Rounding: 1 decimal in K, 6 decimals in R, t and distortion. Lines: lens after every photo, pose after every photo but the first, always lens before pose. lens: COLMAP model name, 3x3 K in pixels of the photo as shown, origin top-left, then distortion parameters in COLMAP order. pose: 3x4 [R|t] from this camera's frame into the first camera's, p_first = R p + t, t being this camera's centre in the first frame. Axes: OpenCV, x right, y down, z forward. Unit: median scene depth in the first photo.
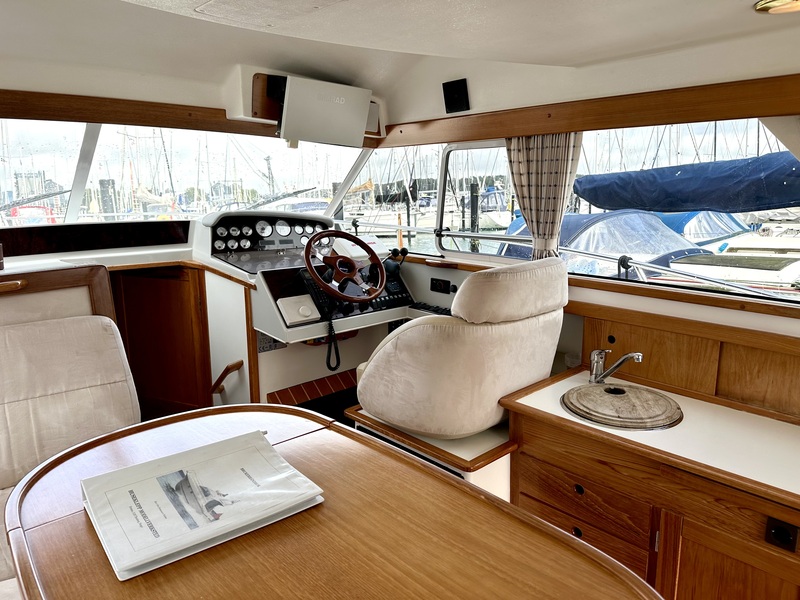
lens RADIAL K [[550.5, 0, 400.0], [0, 550.5, 300.0], [0, 0, 1]] dist [-0.023627, -0.000834]
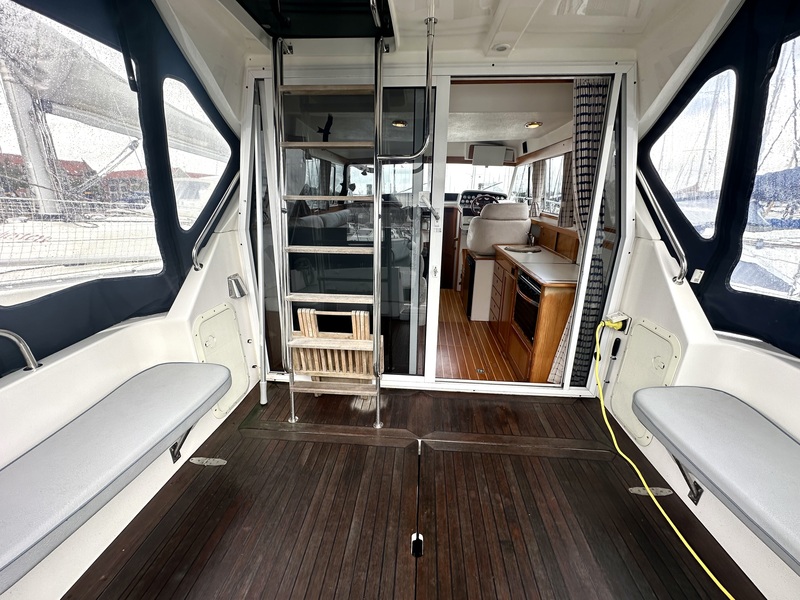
lens RADIAL K [[320.5, 0, 400.0], [0, 320.5, 300.0], [0, 0, 1]] dist [-0.000386, -0.000047]
pose [[0.685733, 0.245749, -0.685112, 0.944197], [-0.151442, 0.968850, 0.195946, 0.163159], [0.711924, -0.030612, 0.701589, -0.631825]]
